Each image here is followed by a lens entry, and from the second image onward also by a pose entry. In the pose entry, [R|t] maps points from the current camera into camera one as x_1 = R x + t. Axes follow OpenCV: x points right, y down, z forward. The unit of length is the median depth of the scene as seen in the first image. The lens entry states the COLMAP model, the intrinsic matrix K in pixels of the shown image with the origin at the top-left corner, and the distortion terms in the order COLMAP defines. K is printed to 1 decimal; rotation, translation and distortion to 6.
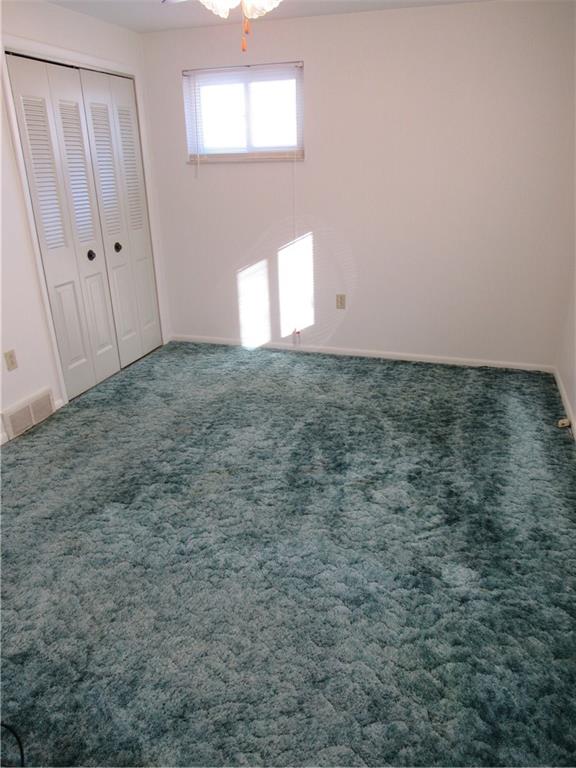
lens RADIAL K [[550.3, 0, 292.4], [0, 550.3, 383.6], [0, 0, 1]] dist [-0.028177, 0.003117]
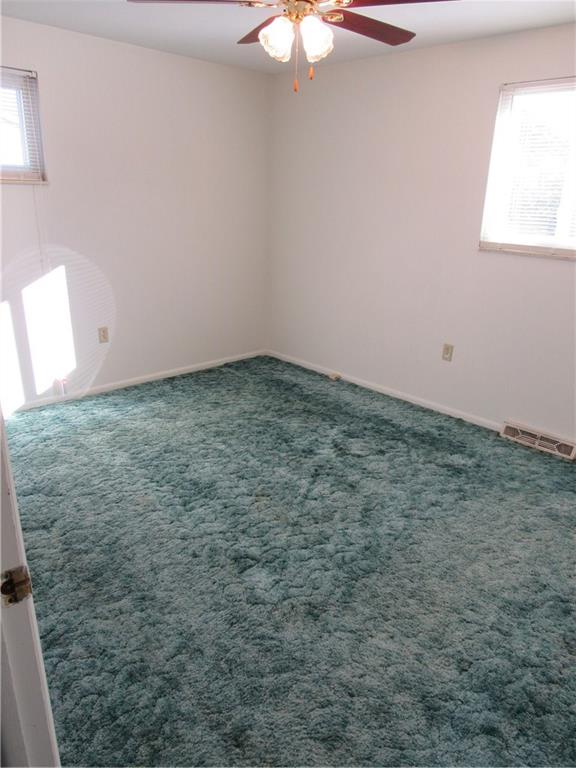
lens RADIAL K [[550.3, 0, 292.4], [0, 550.3, 383.6], [0, 0, 1]] dist [-0.028177, 0.003117]
pose [[0.468667, -0.255809, 0.845525, -0.691189], [0.296989, 0.947067, 0.121911, -0.107077], [-0.831955, 0.193976, 0.519831, 0.316521]]
